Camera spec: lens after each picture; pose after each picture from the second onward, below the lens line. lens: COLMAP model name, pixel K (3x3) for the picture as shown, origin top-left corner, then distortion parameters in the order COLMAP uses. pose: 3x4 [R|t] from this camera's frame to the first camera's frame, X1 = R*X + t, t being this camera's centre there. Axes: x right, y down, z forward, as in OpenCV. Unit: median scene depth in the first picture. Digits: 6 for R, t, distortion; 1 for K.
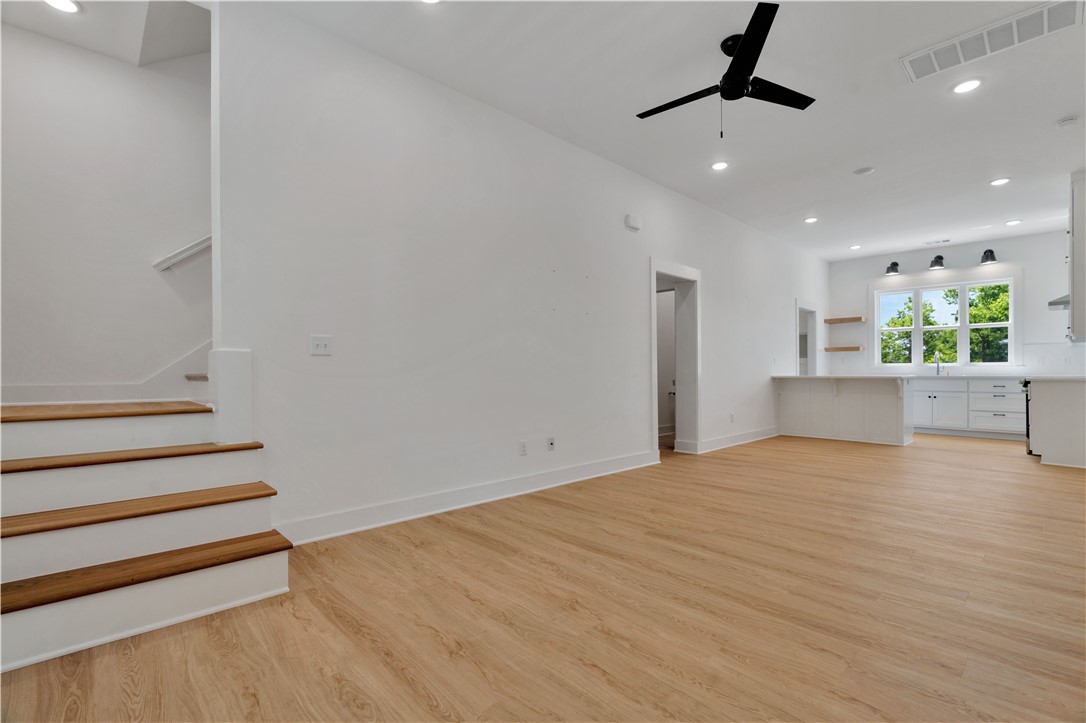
lens RADIAL K [[494.3, 0, 539.2], [0, 494.3, 368.9], [0, 0, 1]] dist [-0.008698, 0.003479]
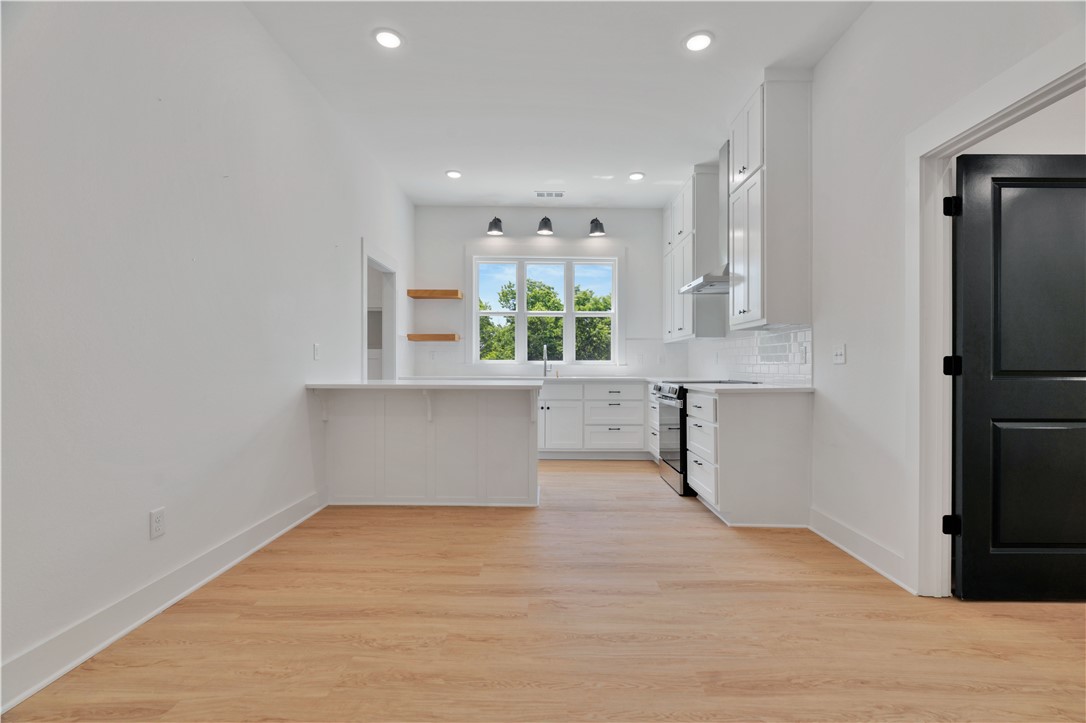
lens RADIAL K [[494.3, 0, 559.6], [0, 494.3, 366.0], [0, 0, 1]] dist [-0.008698, 0.003479]
pose [[0.668656, 0.001966, 0.743569, 0.259336], [-0.006432, 0.999974, 0.003141, -0.005873], [-0.743544, -0.006883, 0.668651, 0.467793]]
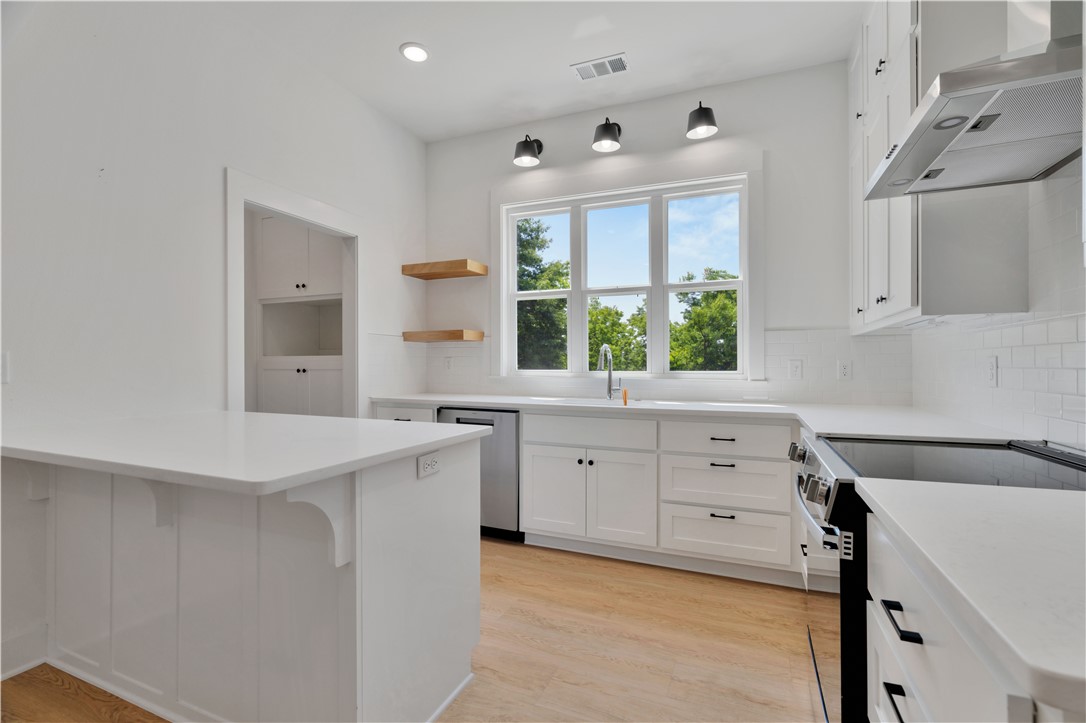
lens RADIAL K [[494.3, 0, 548.7], [0, 494.3, 363.5], [0, 0, 1]] dist [-0.008698, 0.003479]
pose [[0.911417, 0.003085, 0.411471, 0.567416], [-0.003197, 0.999995, -0.000418, -0.017620], [-0.411470, -0.000934, 0.911423, 0.612190]]
